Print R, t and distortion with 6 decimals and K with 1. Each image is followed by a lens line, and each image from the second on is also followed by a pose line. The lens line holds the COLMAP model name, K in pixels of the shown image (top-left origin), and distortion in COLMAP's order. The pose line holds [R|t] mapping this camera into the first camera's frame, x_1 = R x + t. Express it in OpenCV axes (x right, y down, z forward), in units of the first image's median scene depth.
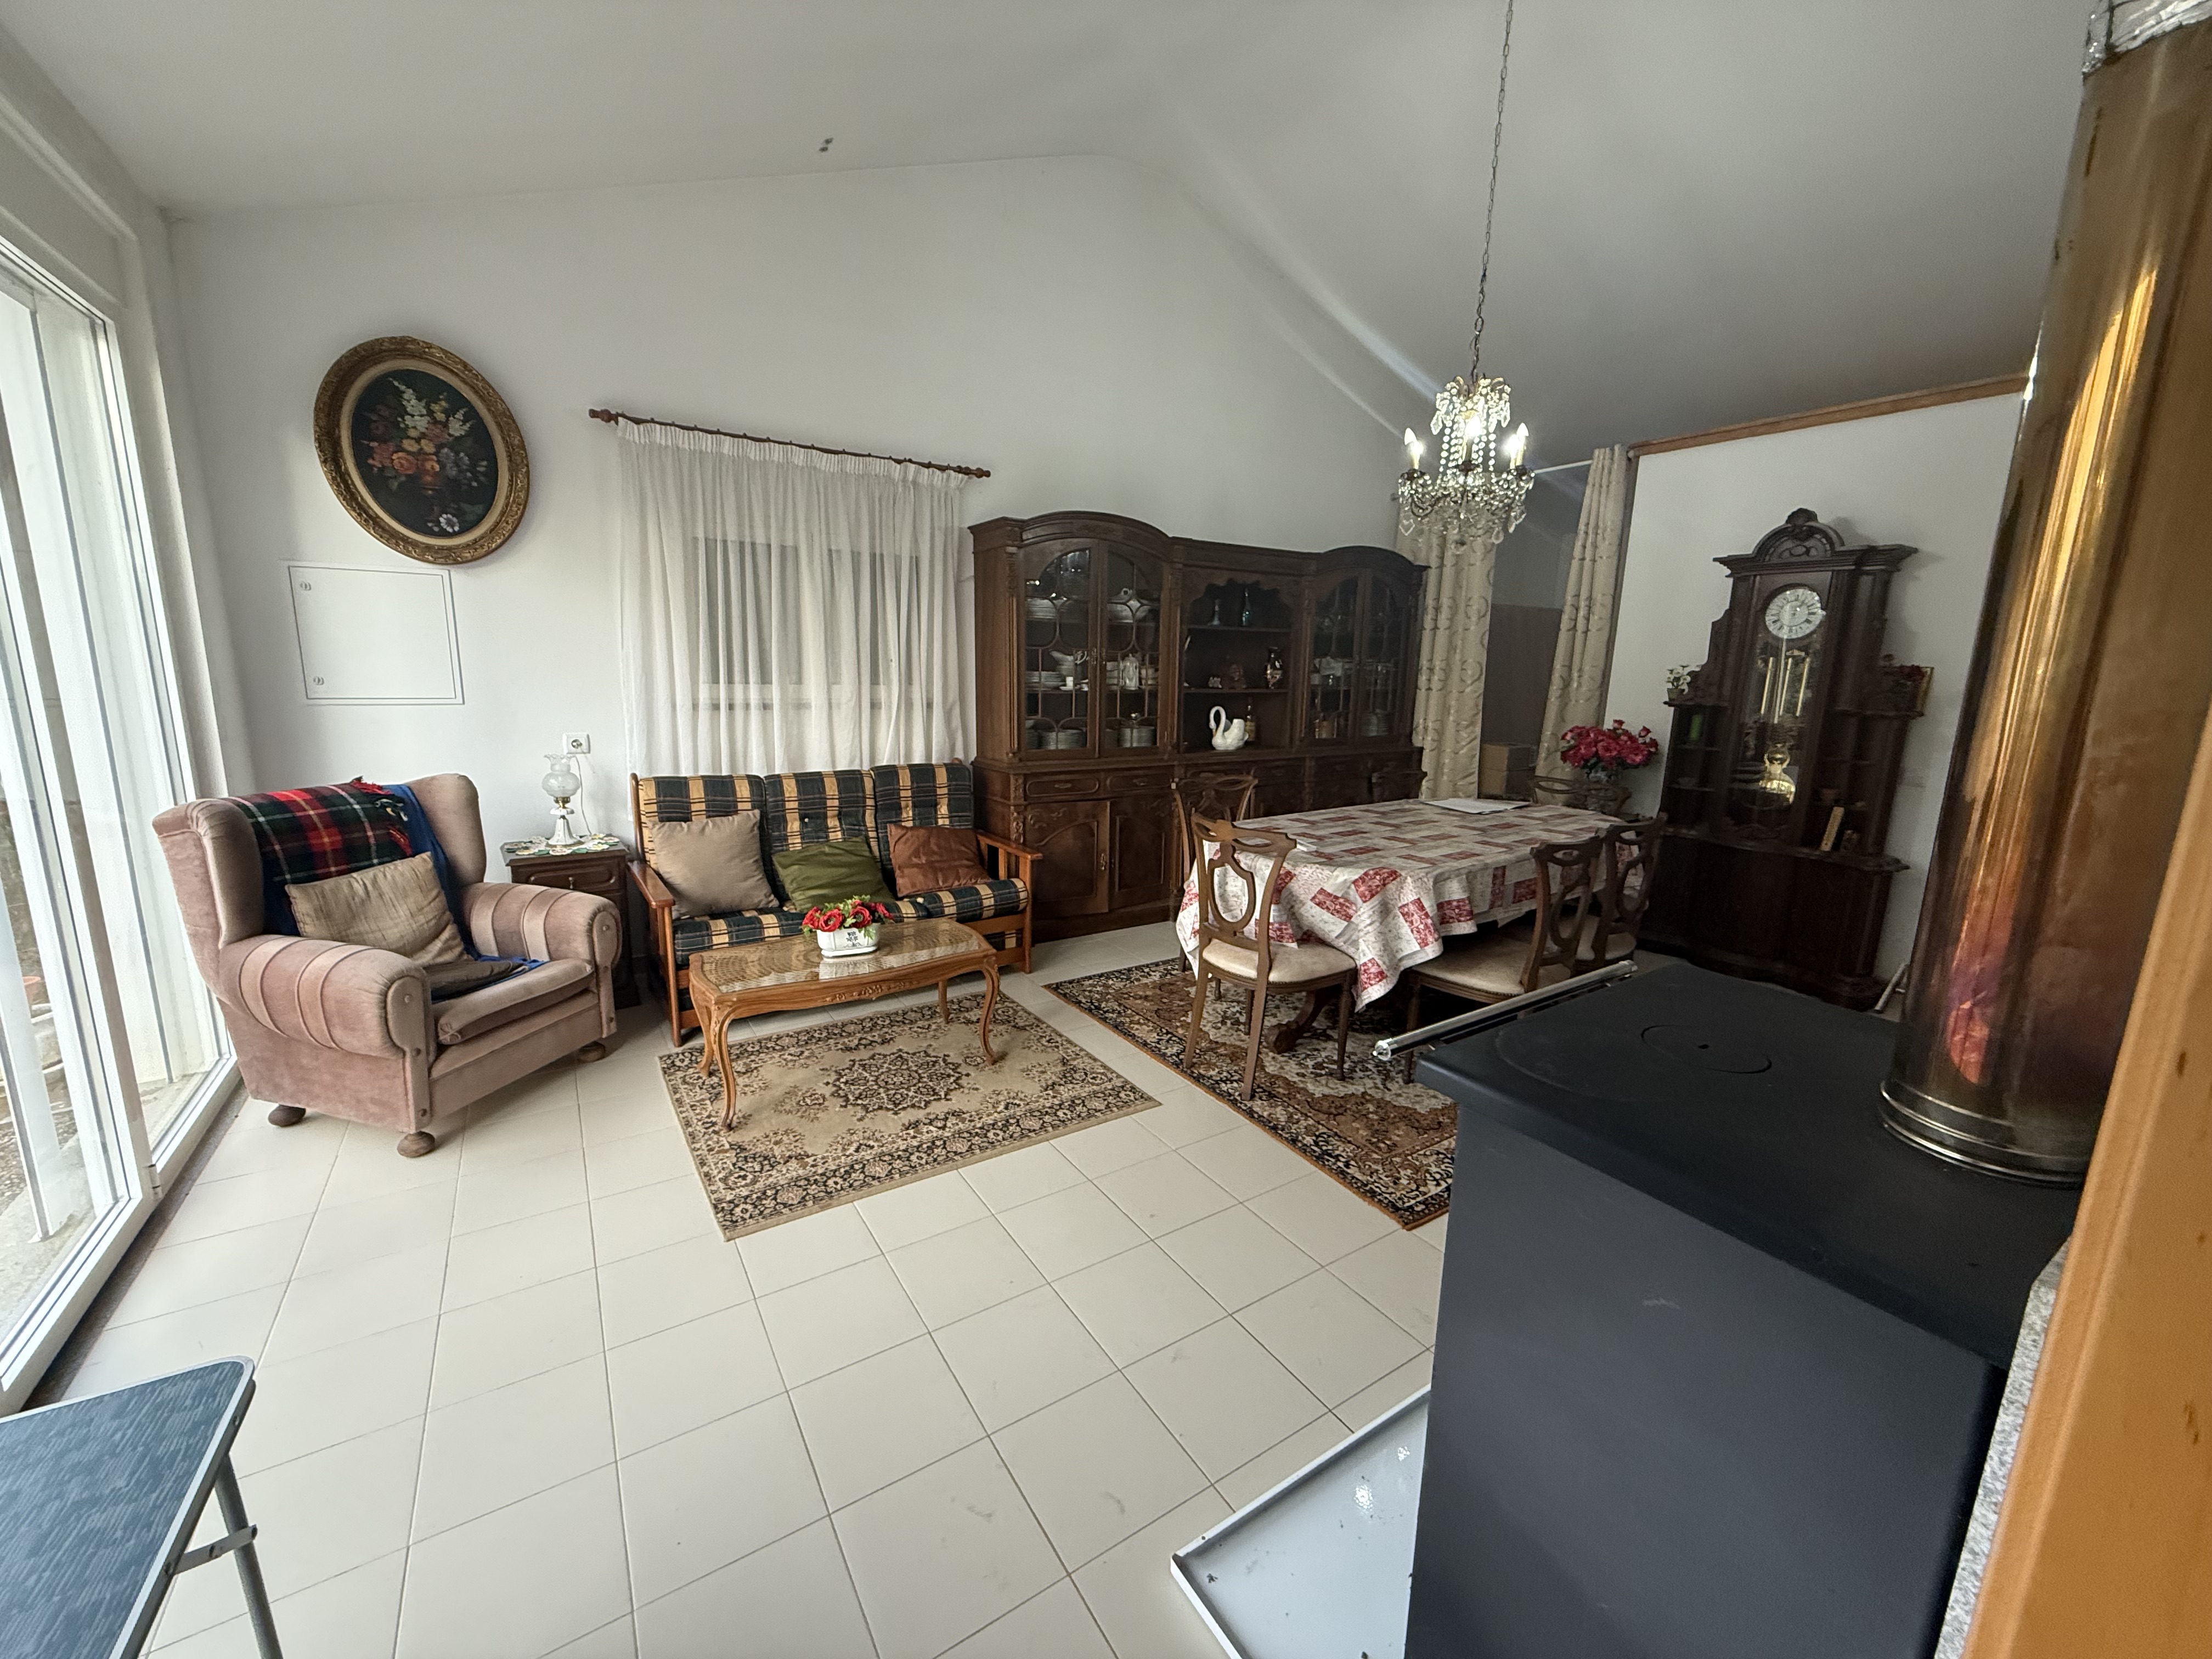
lens RADIAL K [[875.5, 0, 1097.9], [0, 875.5, 827.8], [0, 0, 1]] dist [-0.000117, 0.000074]
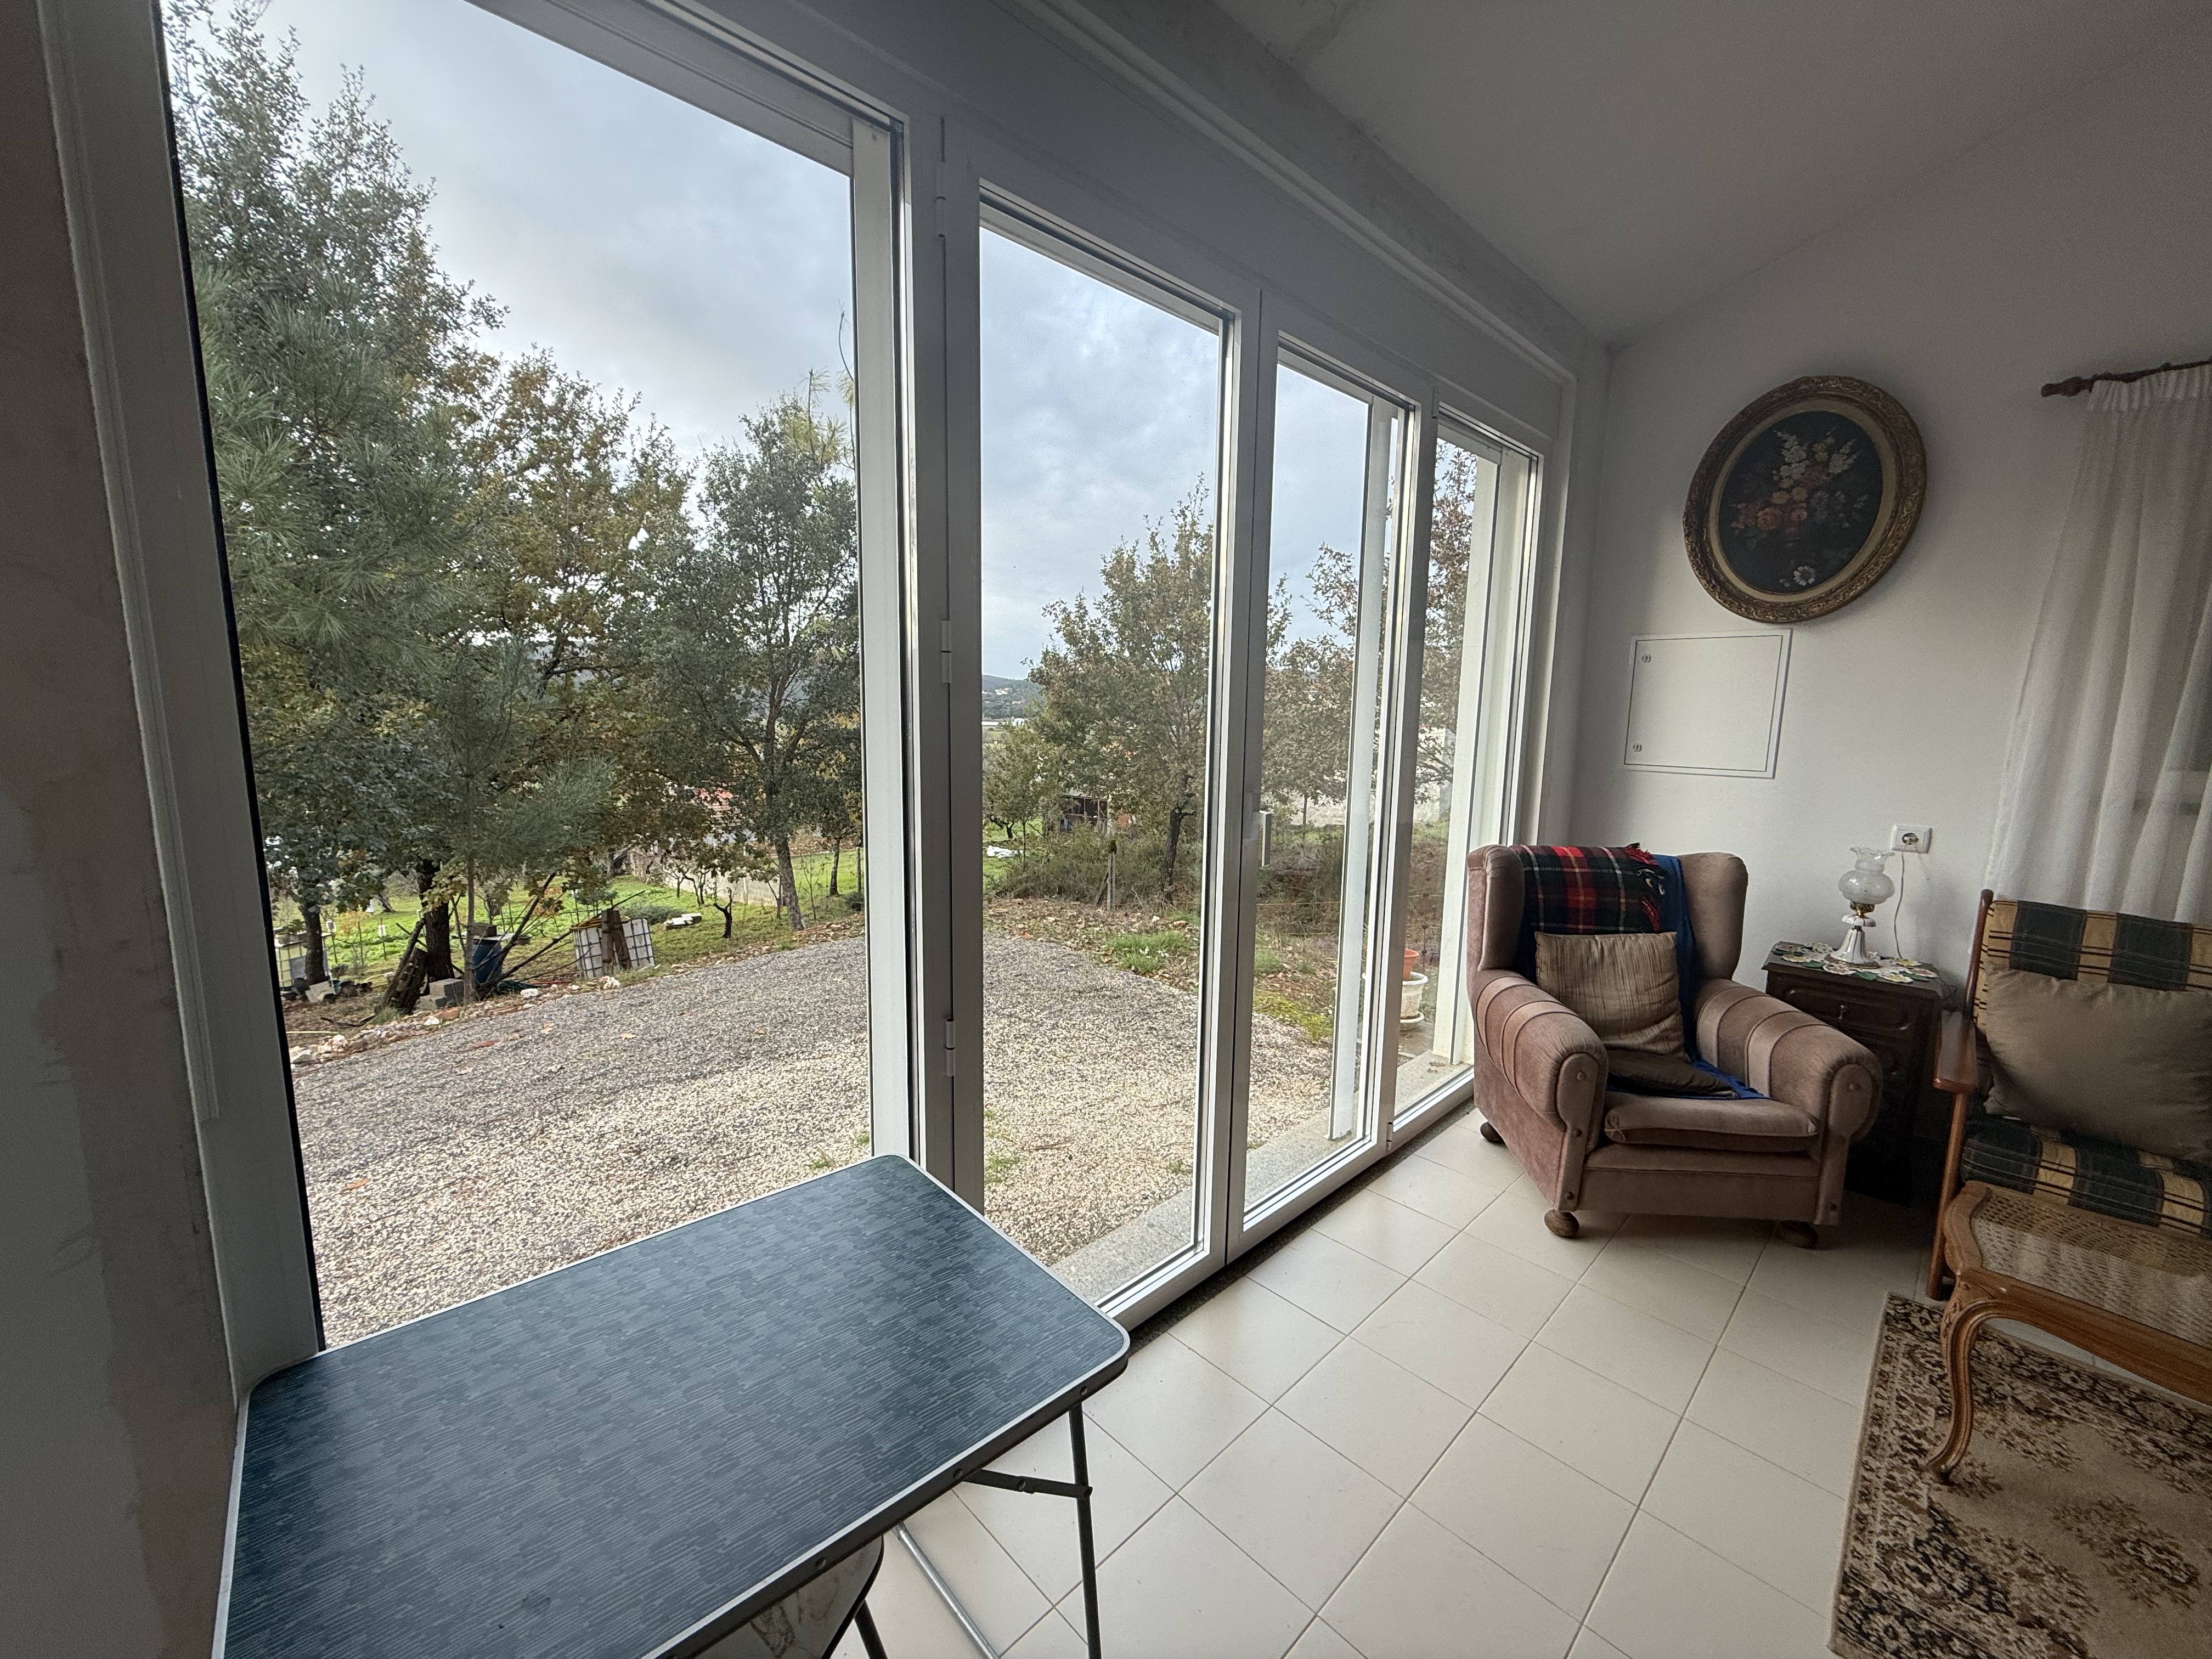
lens RADIAL K [[875.5, 0, 1097.9], [0, 875.5, 827.8], [0, 0, 1]] dist [-0.000117, 0.000074]
pose [[0.196544, 0.116856, -0.973507, 0.008154], [-0.192843, 0.978087, 0.078472, -0.033553], [0.961344, 0.172311, 0.214771, 0.180443]]
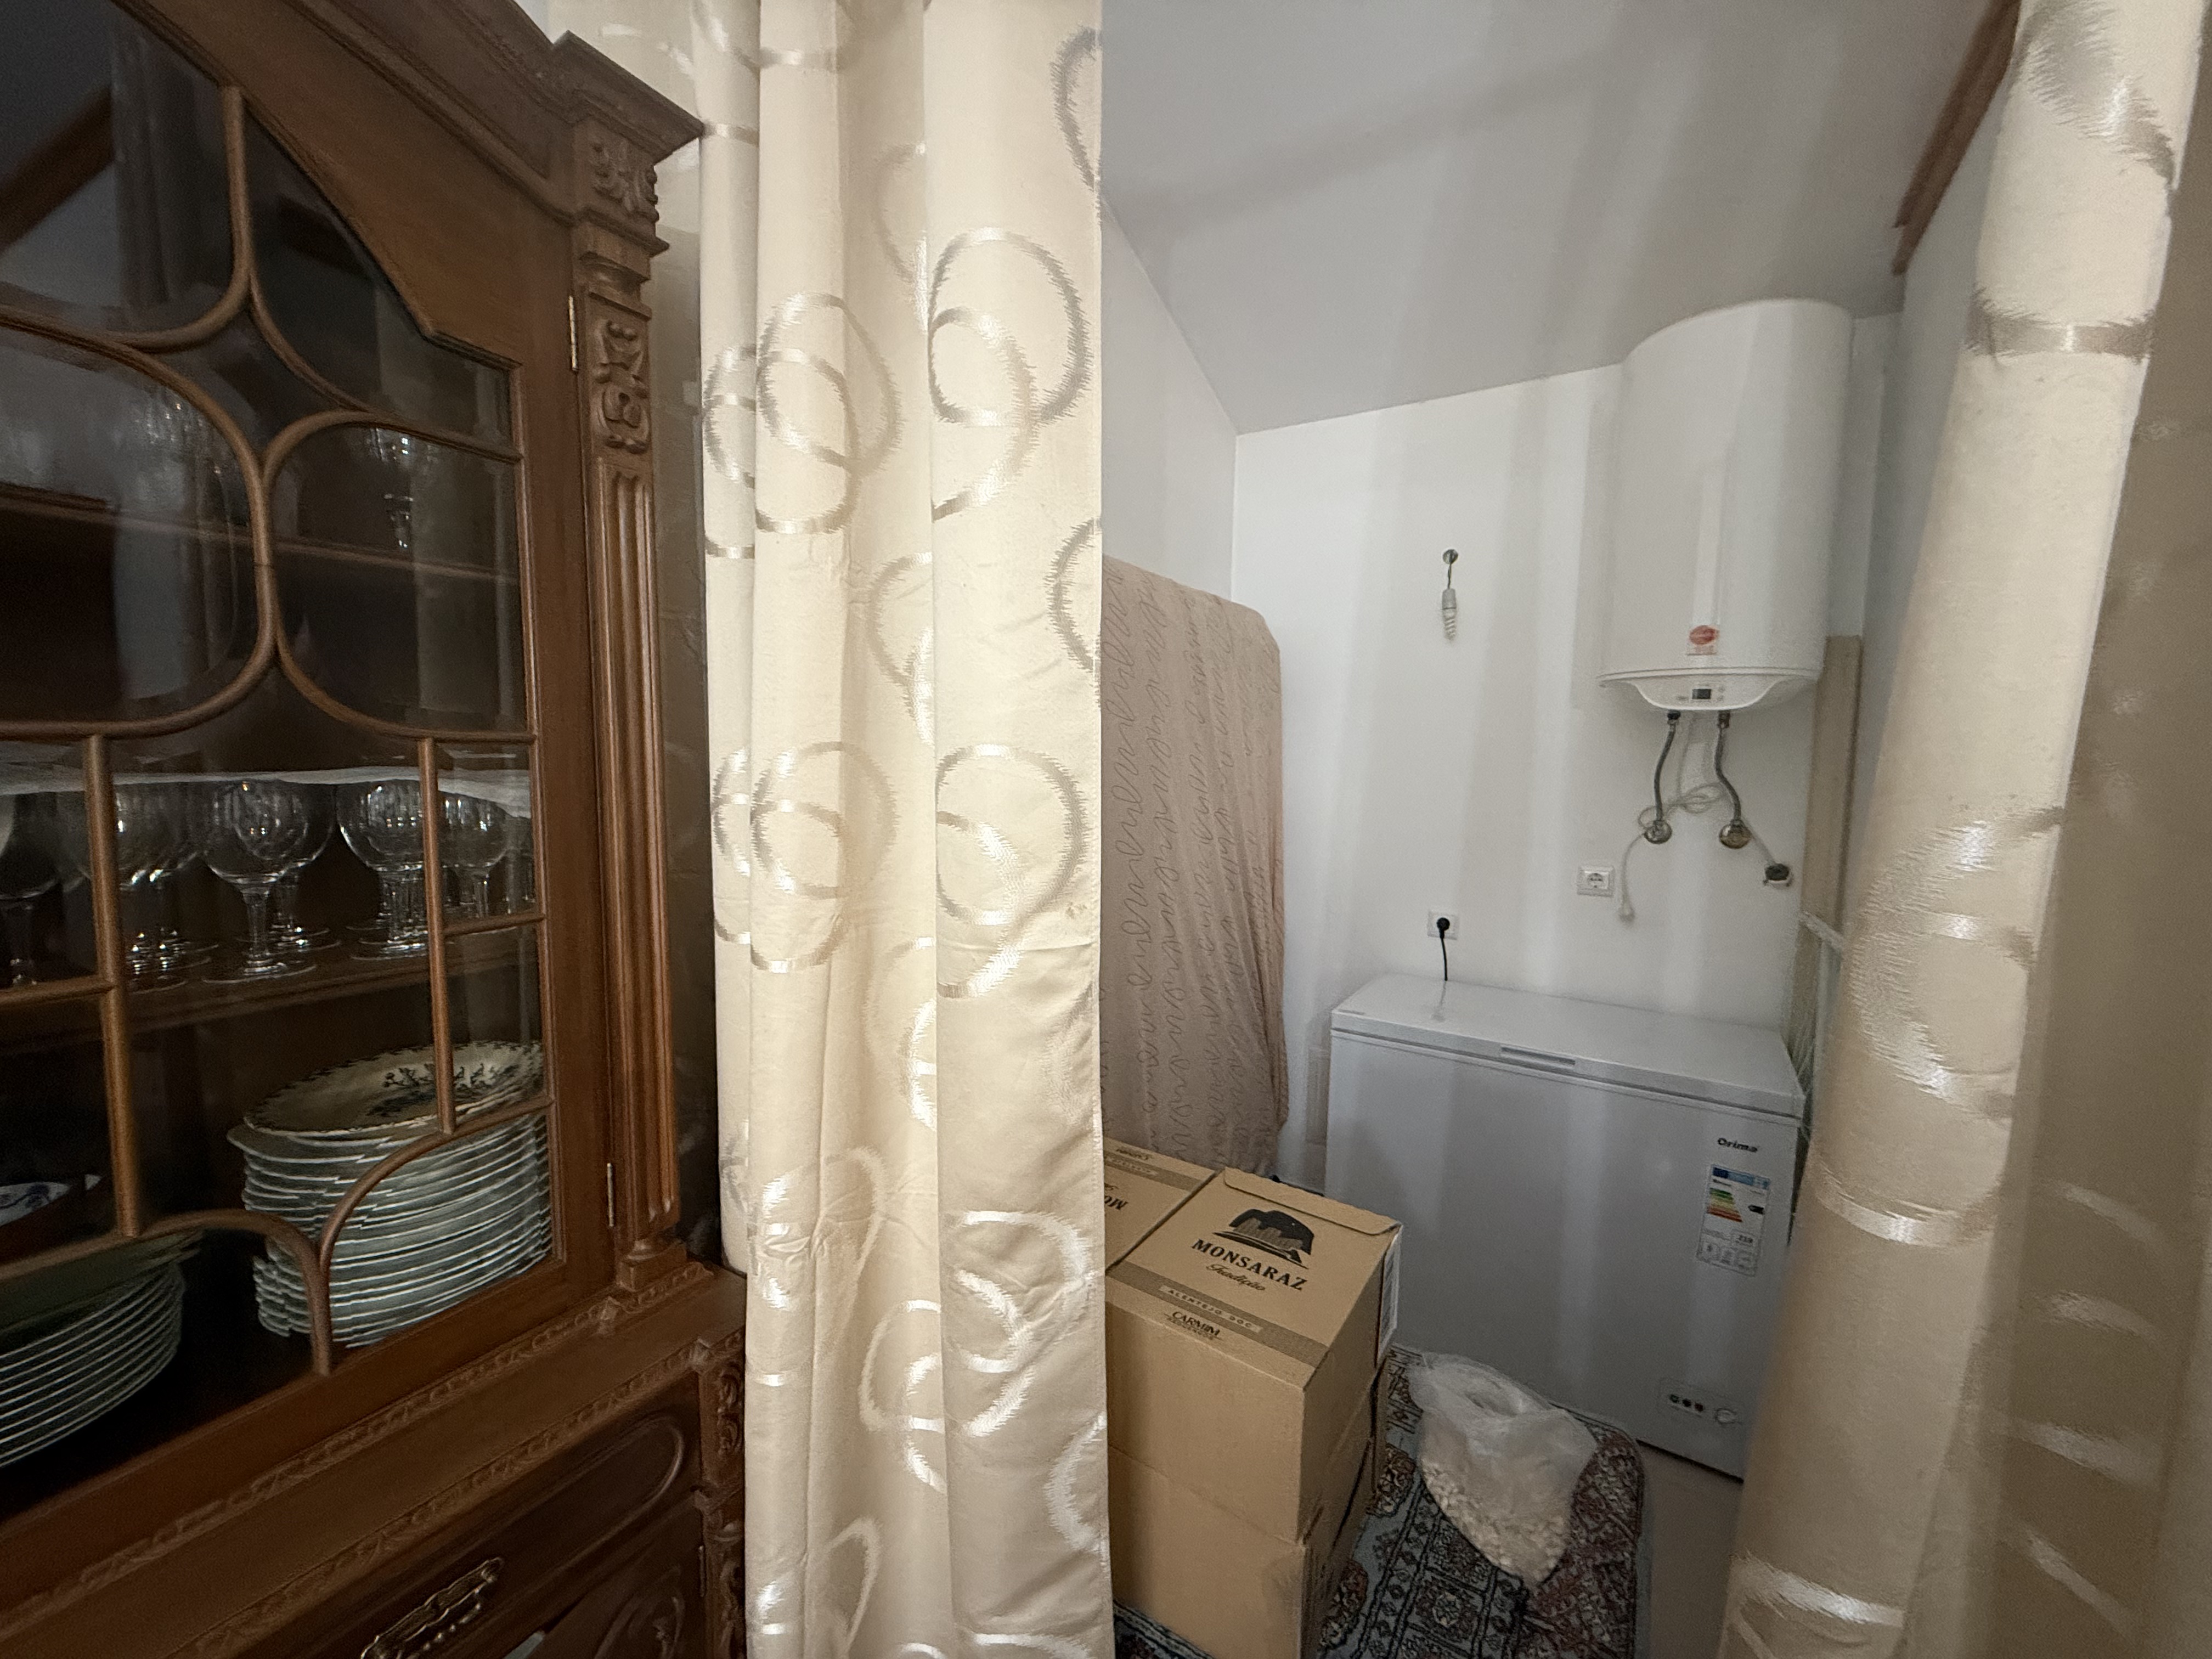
lens RADIAL K [[875.5, 0, 1097.9], [0, 875.5, 827.8], [0, 0, 1]] dist [-0.000117, 0.000074]
pose [[0.910859, -0.050787, 0.409581, 0.683328], [0.093367, 0.992029, -0.084627, -0.295525], [-0.402018, 0.115325, 0.908340, 1.557539]]
